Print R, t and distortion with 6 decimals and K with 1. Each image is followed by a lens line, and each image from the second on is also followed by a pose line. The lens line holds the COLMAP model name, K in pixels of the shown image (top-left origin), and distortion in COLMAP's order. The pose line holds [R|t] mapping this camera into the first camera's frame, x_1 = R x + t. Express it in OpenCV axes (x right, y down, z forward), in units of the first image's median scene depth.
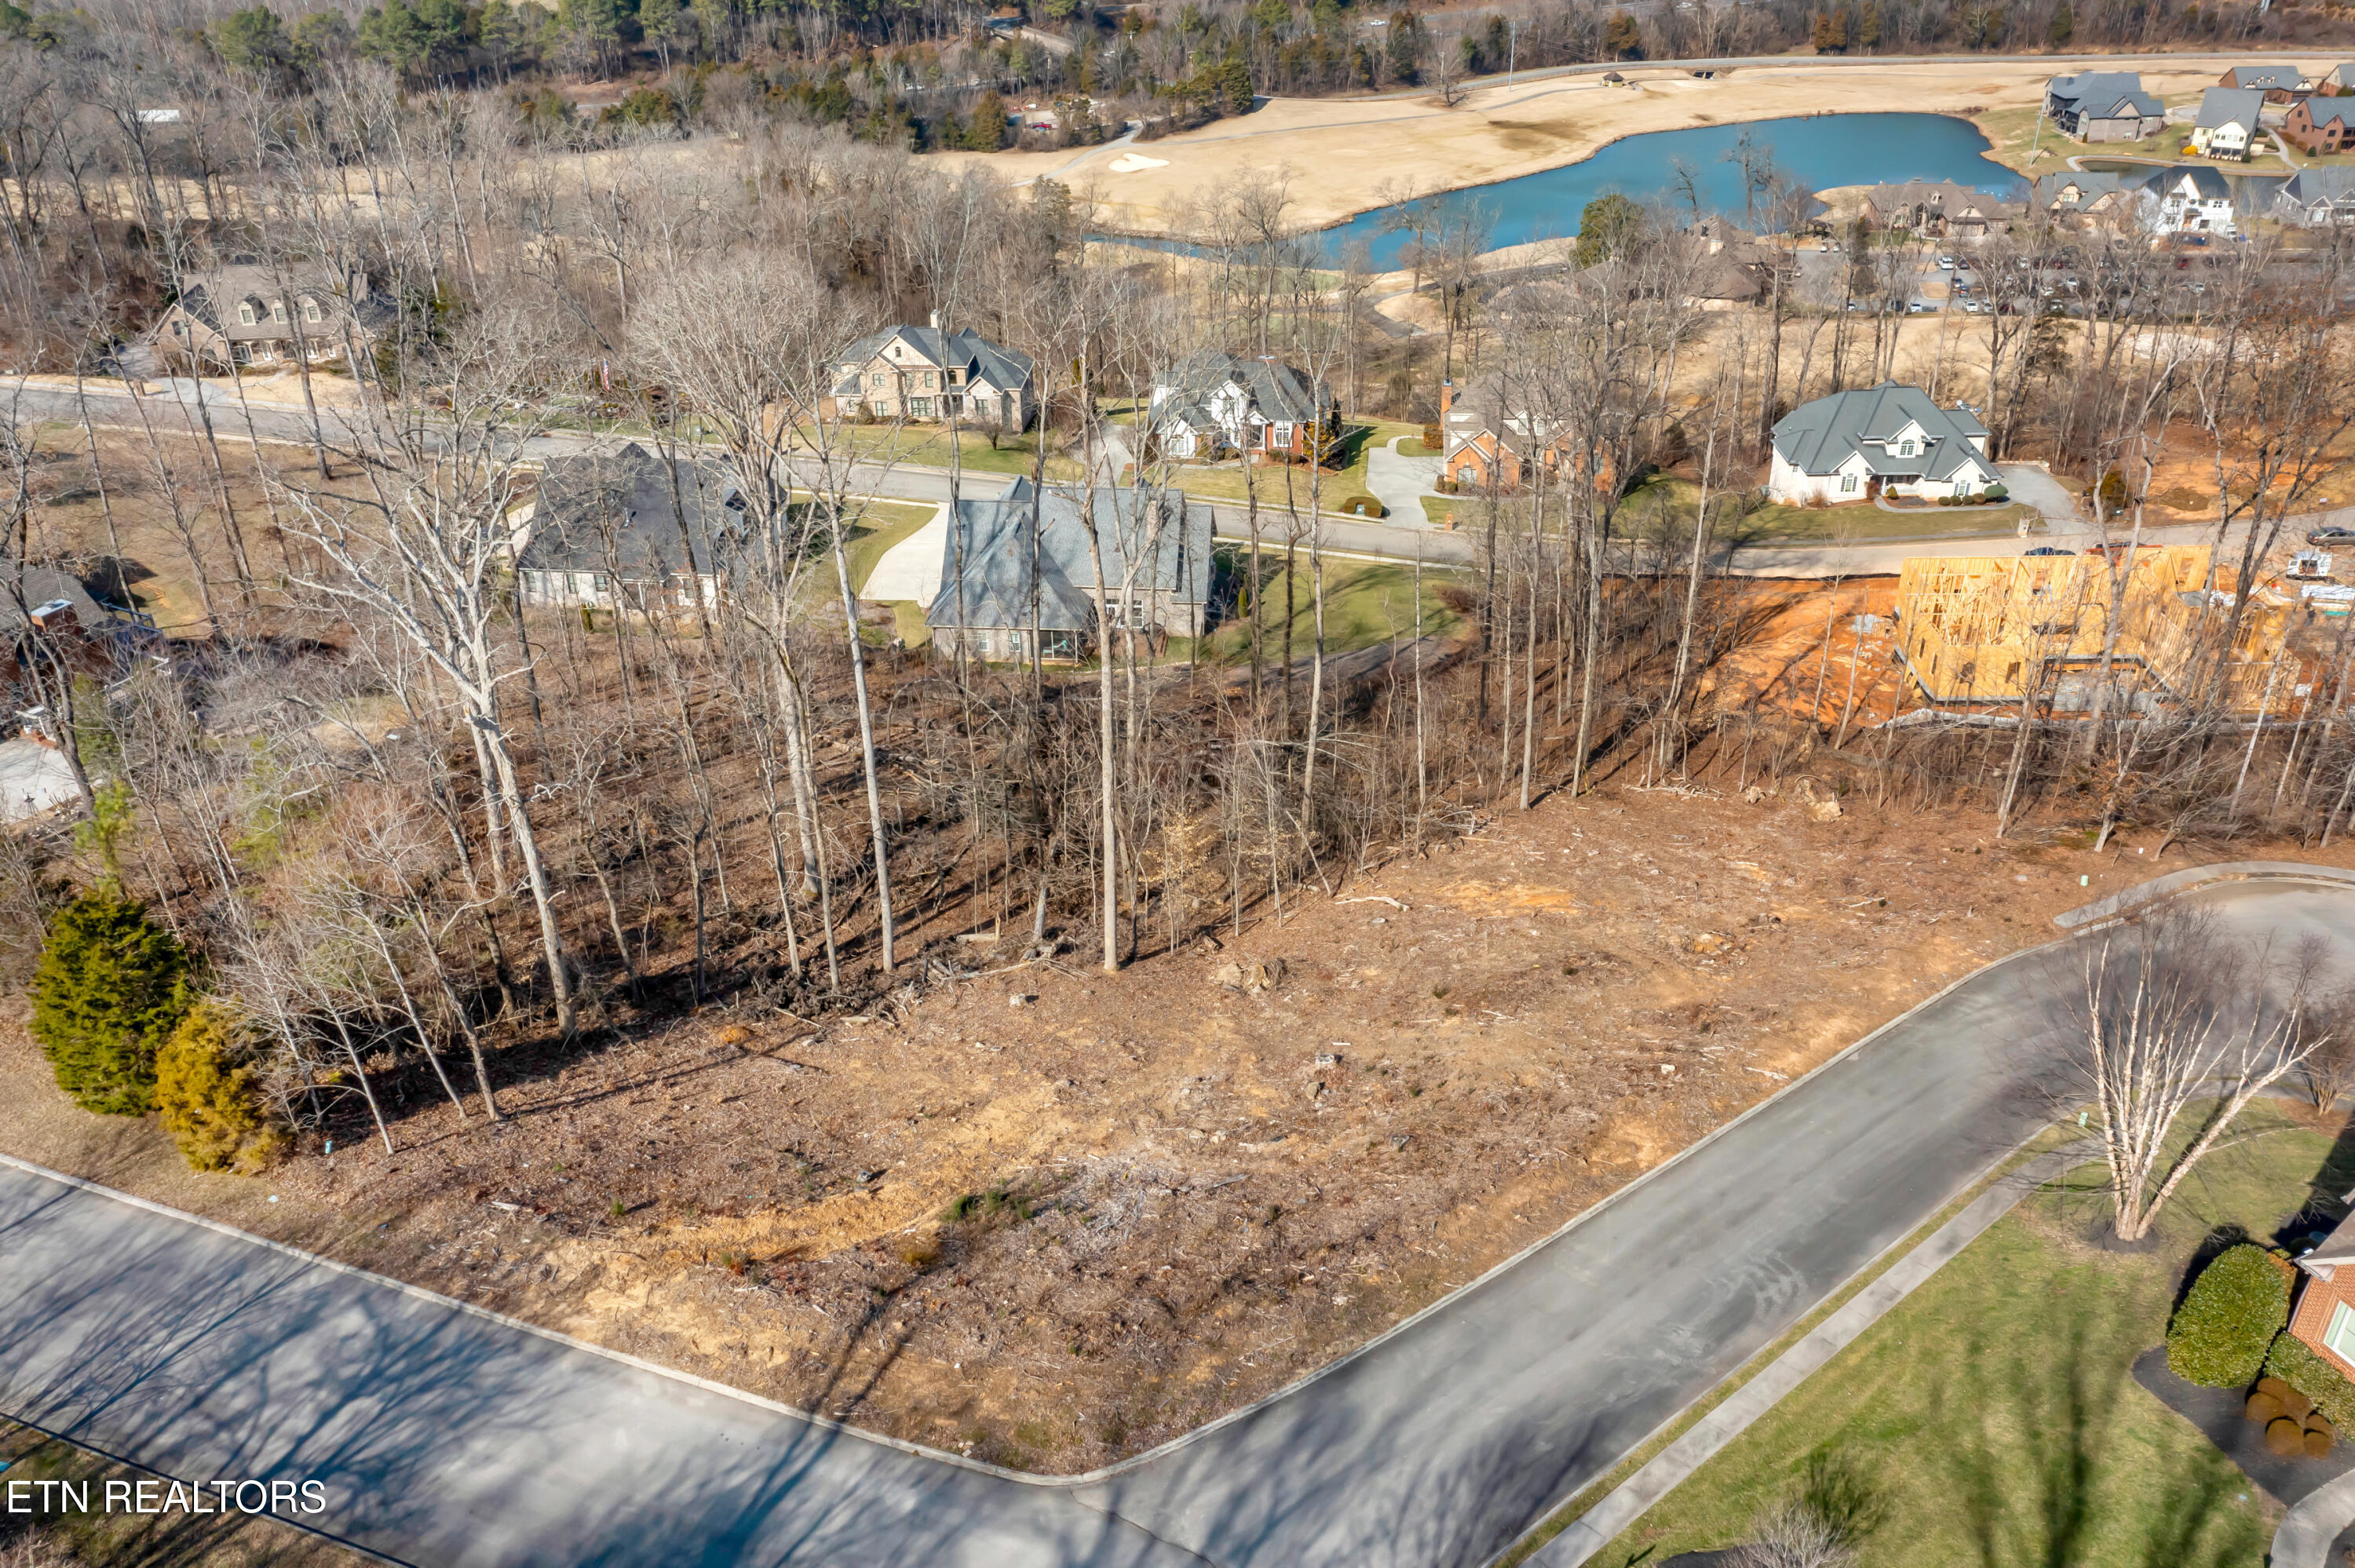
lens RADIAL K [[1858.7, 0, 1177.5], [0, 1858.7, 784.0], [0, 0, 1]] dist [-0.013143, 0.008781]
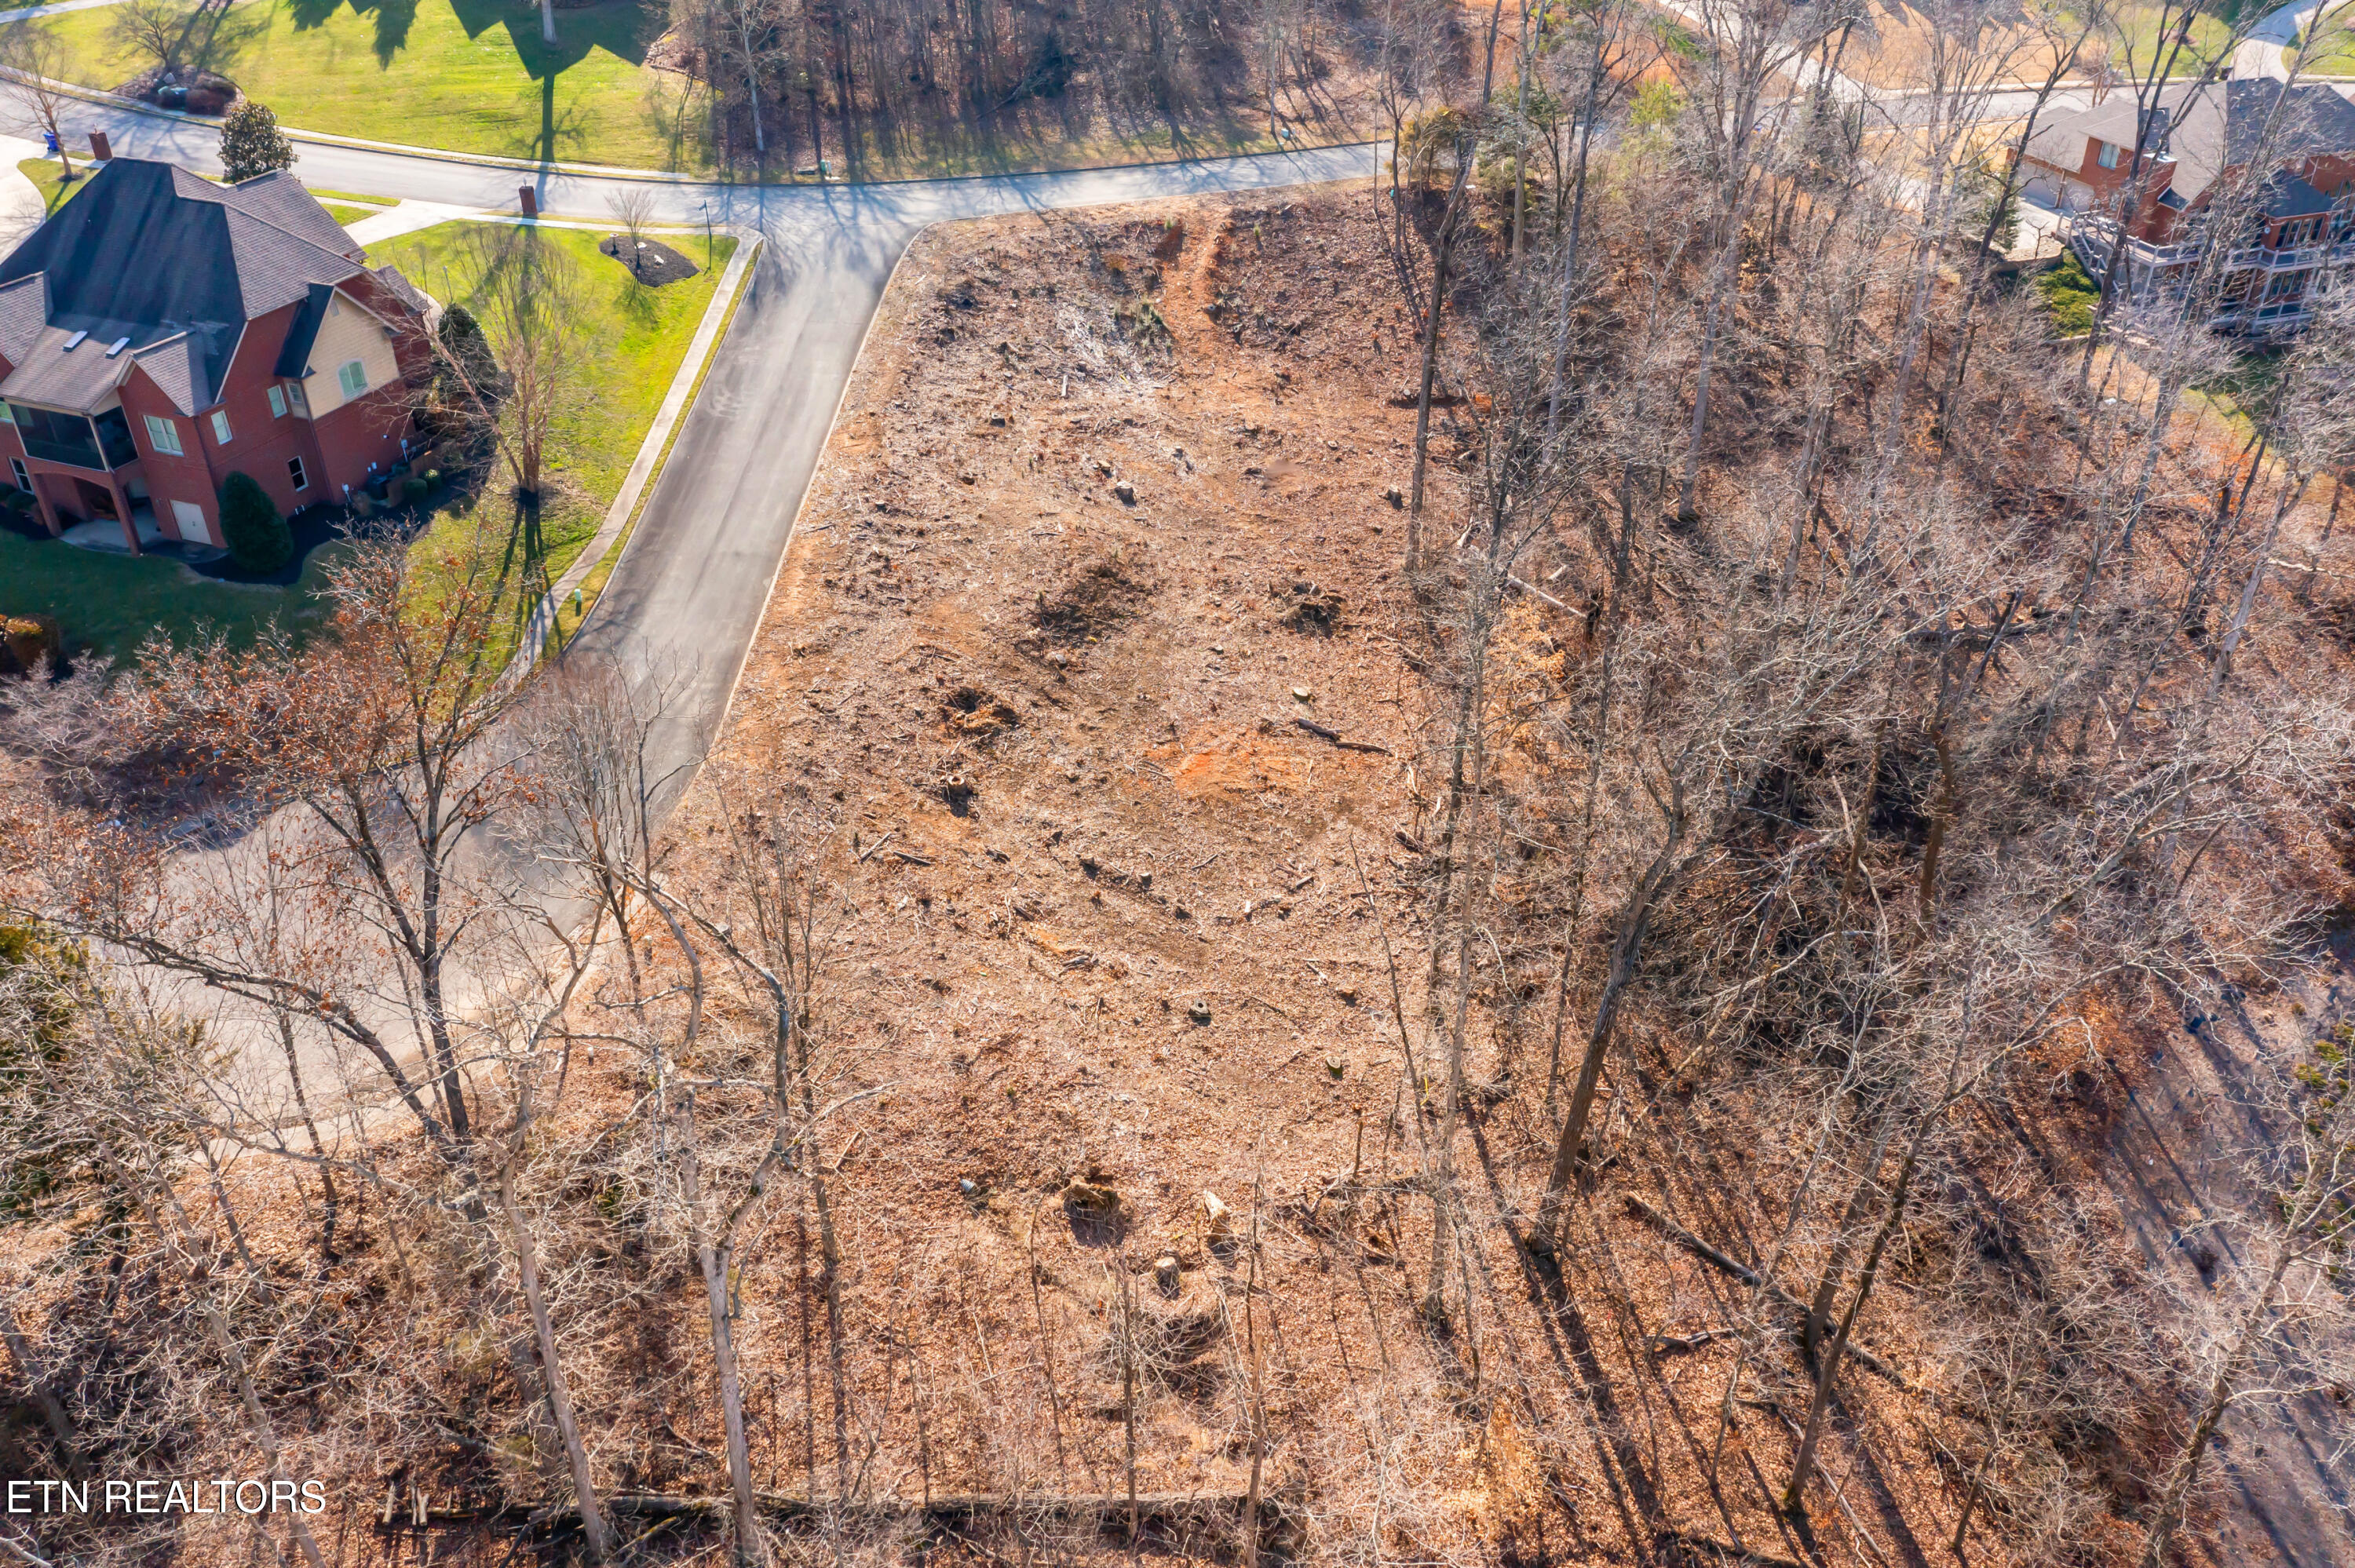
lens RADIAL K [[1871.7, 0, 1183.6], [0, 1871.7, 771.6], [0, 0, 1]] dist [-0.004738, -0.000118]
pose [[-0.711423, 0.405339, -0.574089, 0.705766], [-0.325920, 0.533440, 0.780525, -0.622217], [0.622619, 0.742390, -0.247393, 1.207690]]
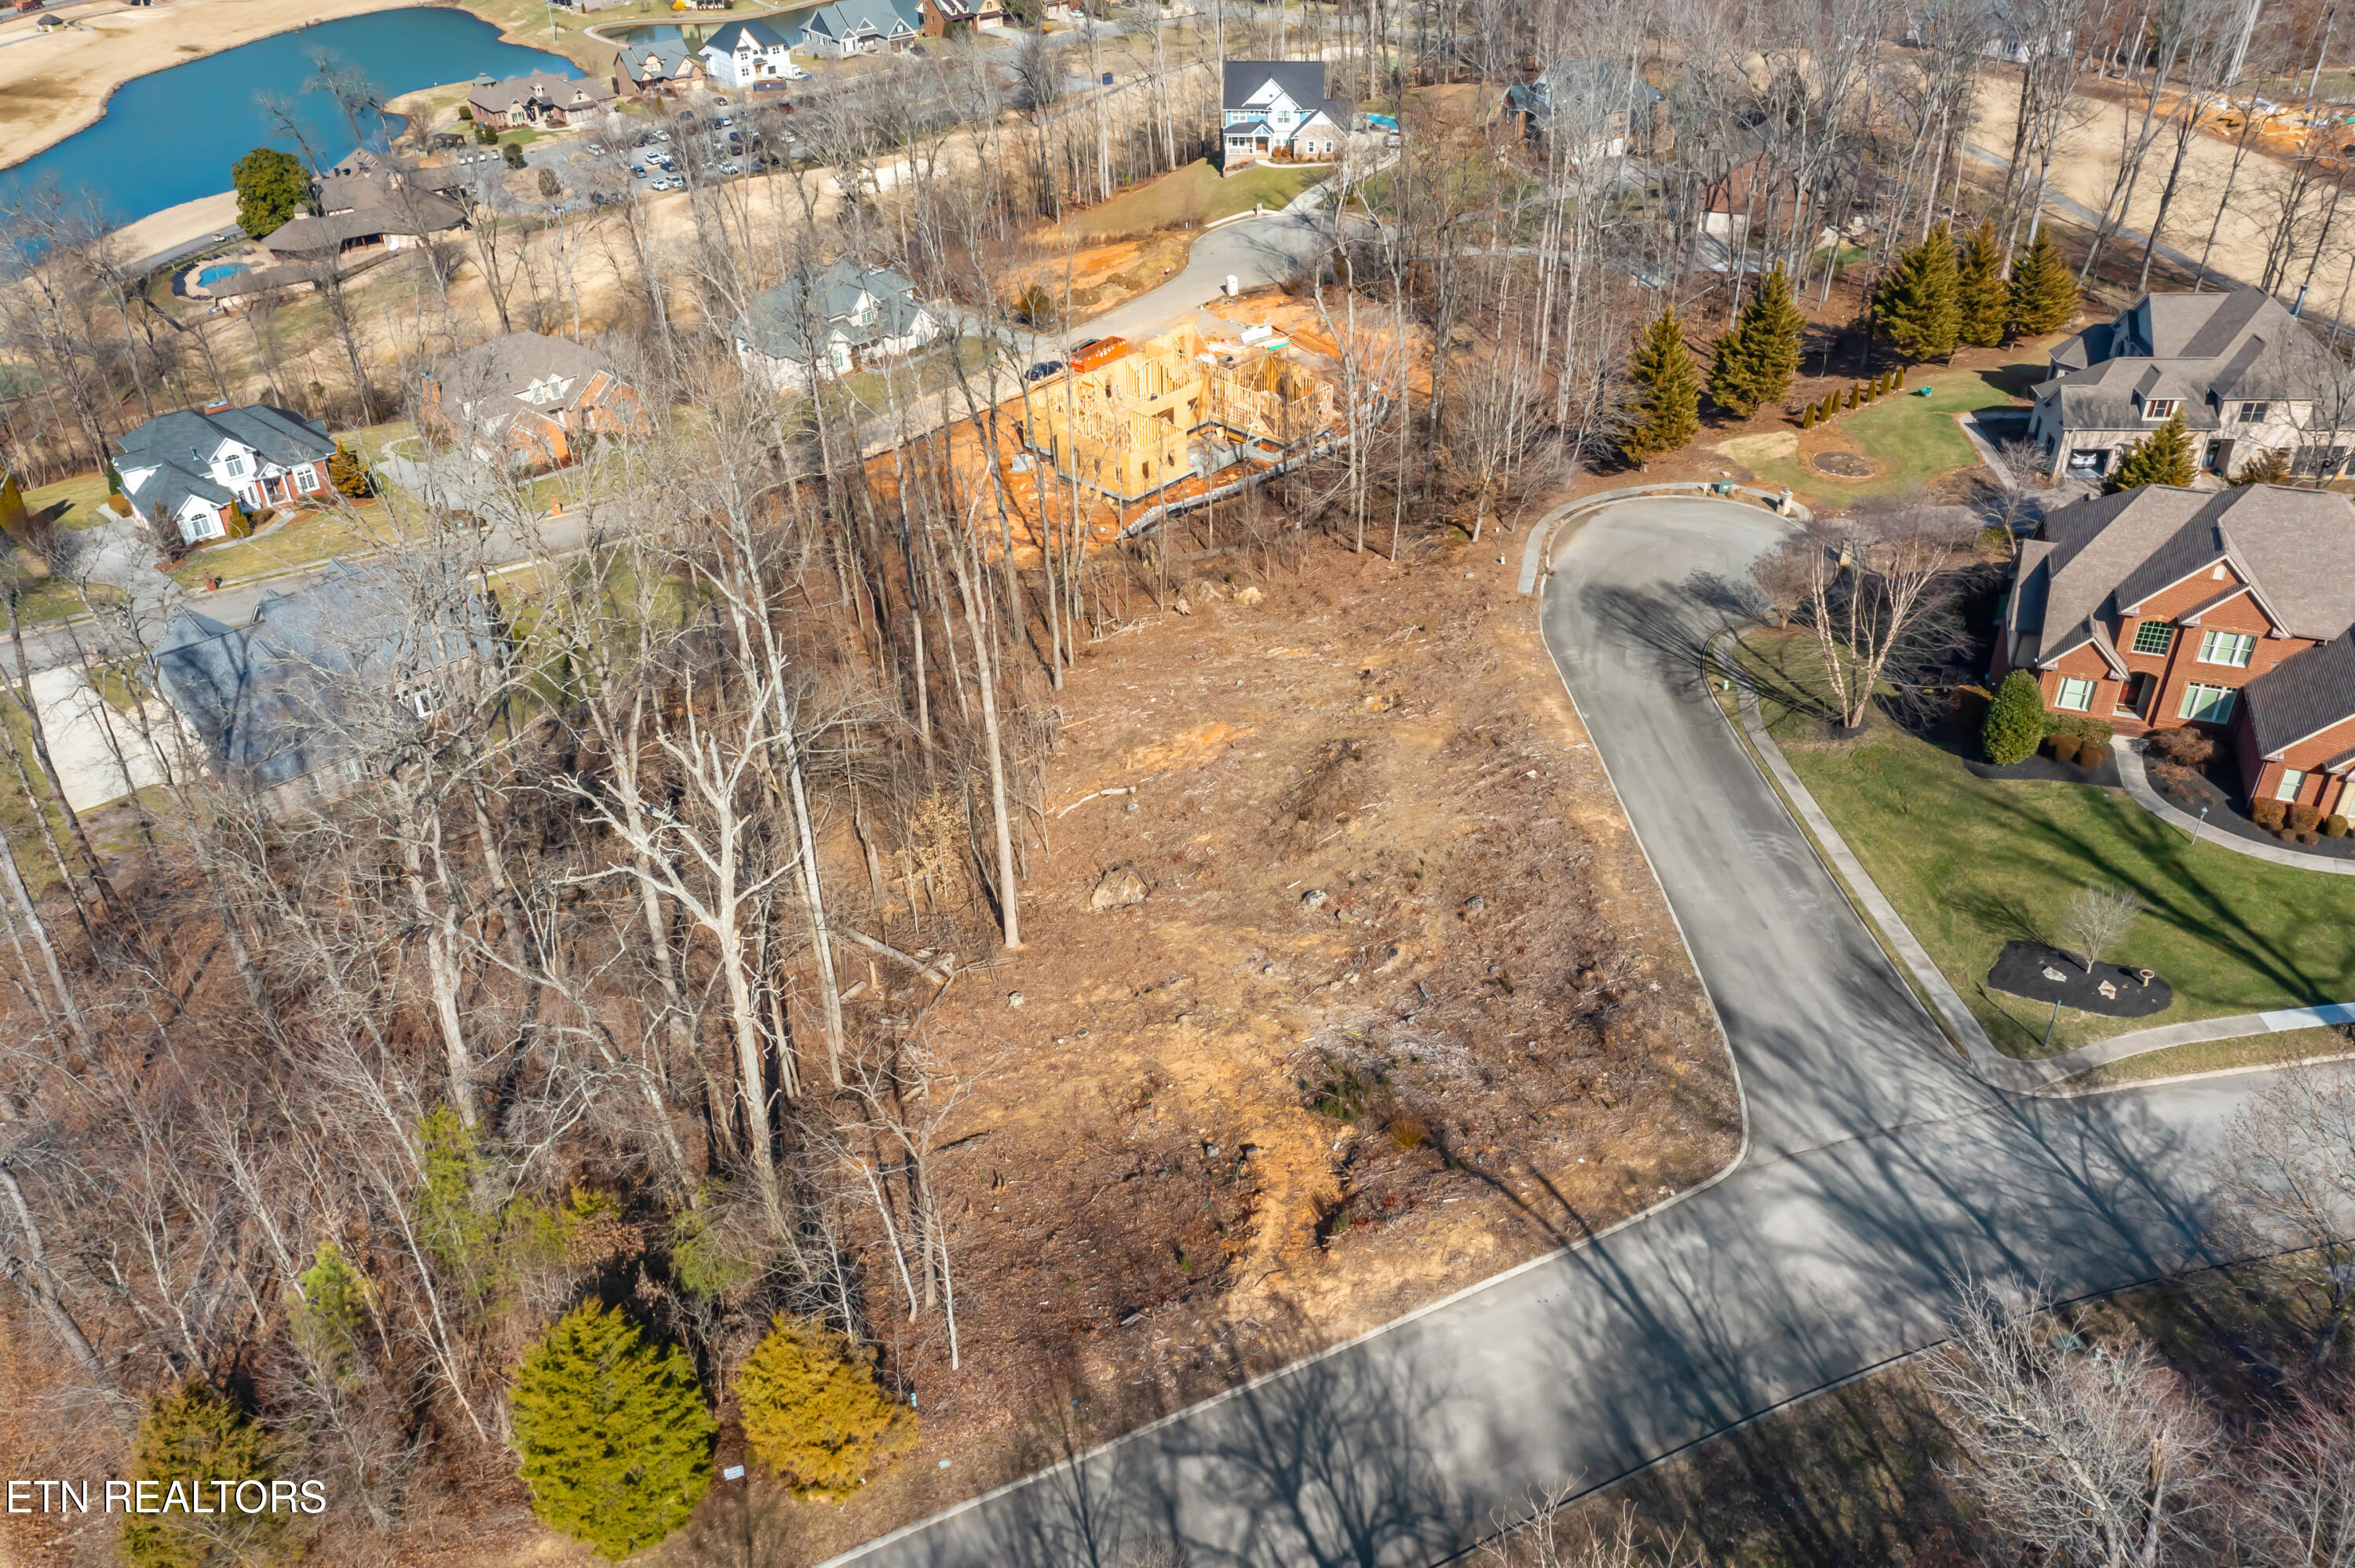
lens RADIAL K [[1855.4, 0, 1181.6], [0, 1855.4, 767.3], [0, 0, 1]] dist [-0.000659, 0.002220]
pose [[0.673135, -0.403367, 0.619826, -0.551619], [0.371088, 0.909224, 0.188696, -0.147878], [-0.639674, 0.102992, 0.761715, 0.115876]]
